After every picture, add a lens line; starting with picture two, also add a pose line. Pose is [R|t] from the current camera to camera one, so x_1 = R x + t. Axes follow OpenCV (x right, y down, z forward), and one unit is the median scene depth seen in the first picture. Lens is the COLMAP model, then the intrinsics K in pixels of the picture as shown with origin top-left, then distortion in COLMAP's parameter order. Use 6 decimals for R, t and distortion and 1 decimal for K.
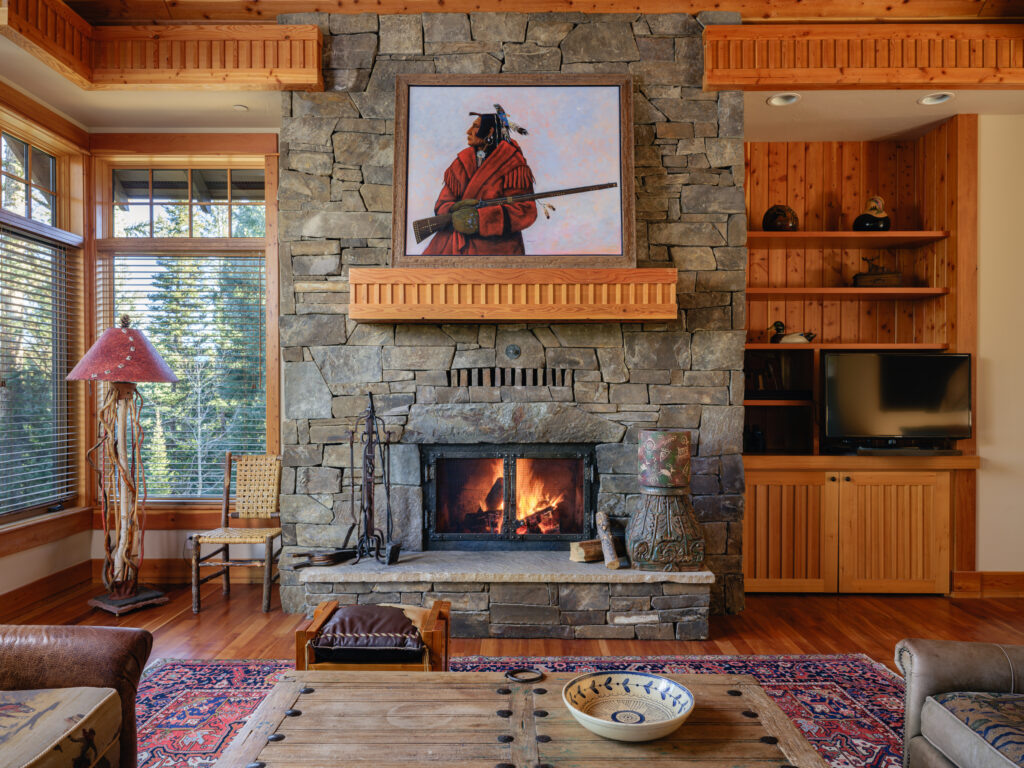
lens RADIAL K [[744.6, 0, 515.3], [0, 744.6, 396.6], [0, 0, 1]] dist [0.033086, -0.031155]
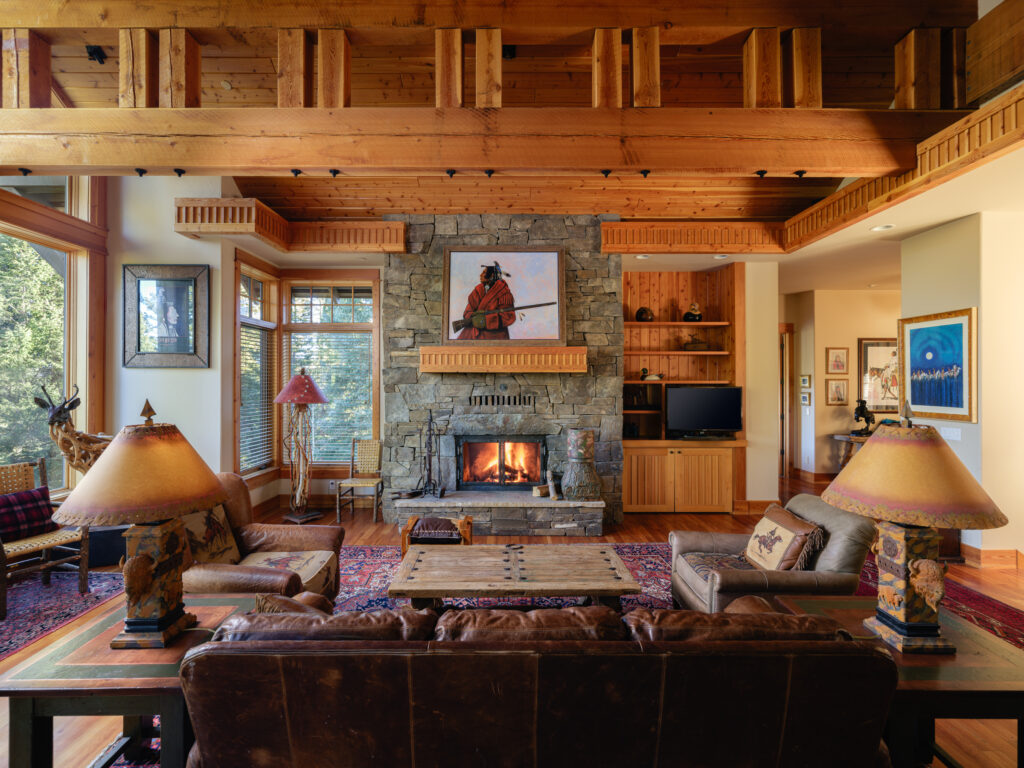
lens RADIAL K [[486.4, 0, 509.5], [0, 486.4, 379.8], [0, 0, 1]] dist [-0.000823, 0.000503]
pose [[0.999987, 0.000064, 0.005155, 0.006143], [0.000010, 0.999898, -0.014300, -0.062110], [-0.005155, 0.014300, 0.999884, -0.260277]]
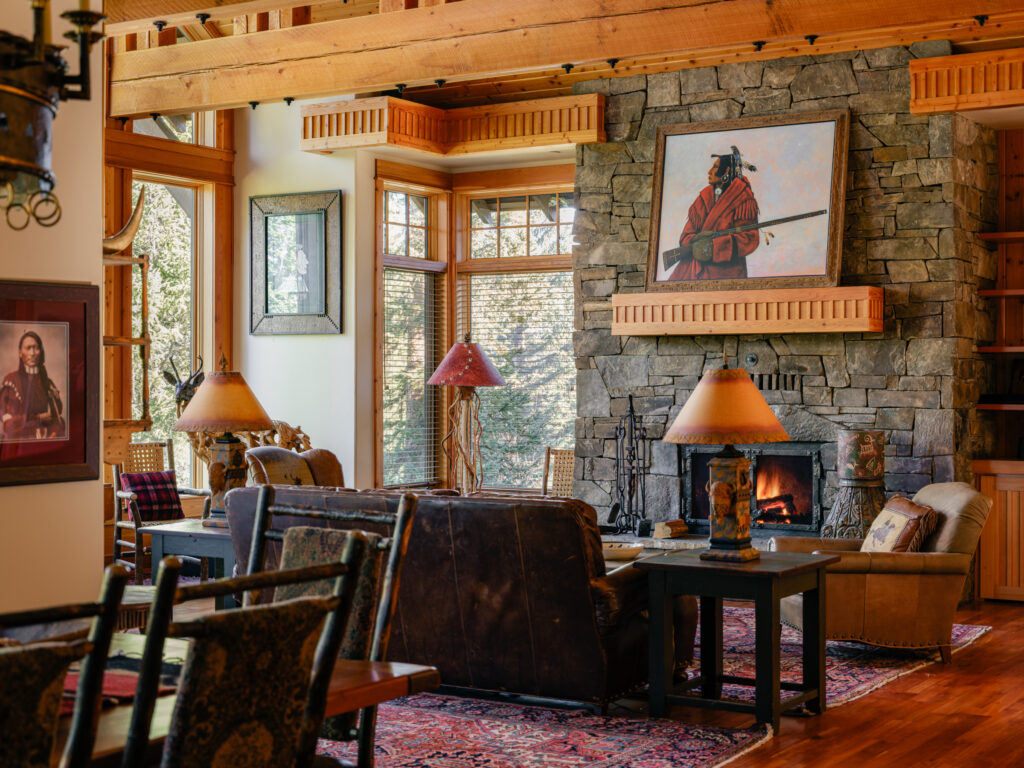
lens RADIAL K [[1629.8, 0, 512.0], [0, 1629.8, 384.0], [0, 0, 1]] dist [-0.005420, 0.033347]
pose [[0.847858, 0.000459, -0.530223, 0.998048], [-0.005514, 0.999953, -0.007951, -0.001715], [0.530194, 0.009665, 0.847821, -1.281831]]
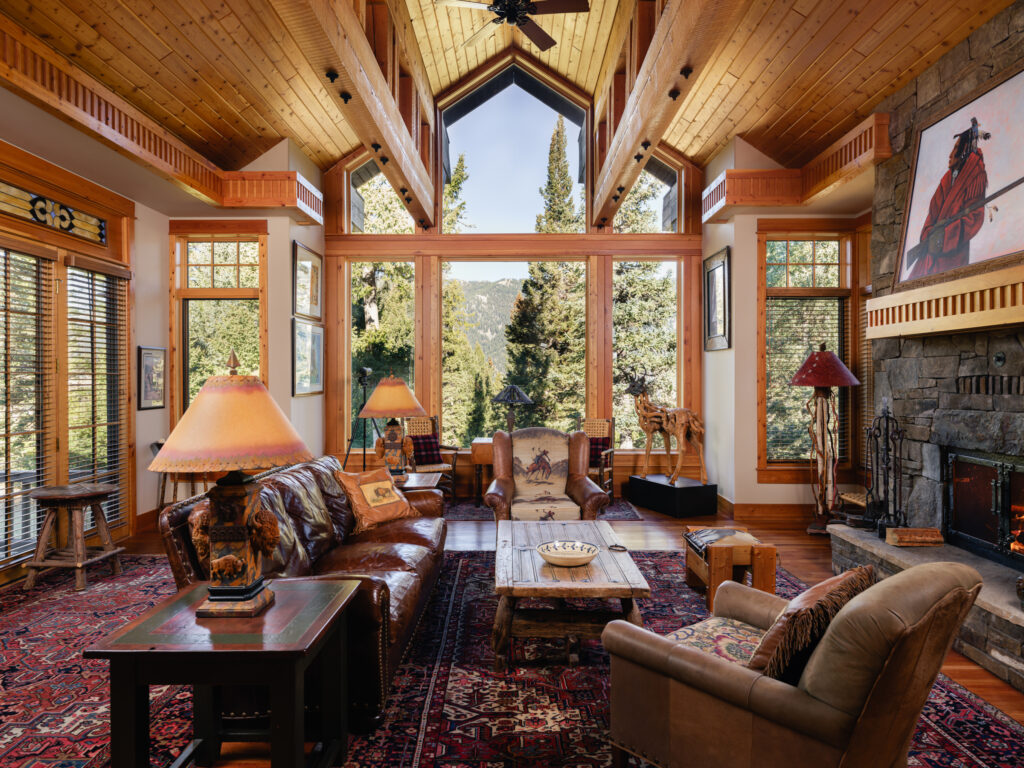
lens RADIAL K [[658.1, 0, 512.8], [0, 658.1, 380.1], [0, 0, 1]] dist [-0.002638, 0.000364]
pose [[-0.001226, 0.001608, -0.999998, 0.854440], [-0.009319, 0.999955, 0.001620, -0.028435], [0.999956, 0.009321, -0.001211, 0.369835]]
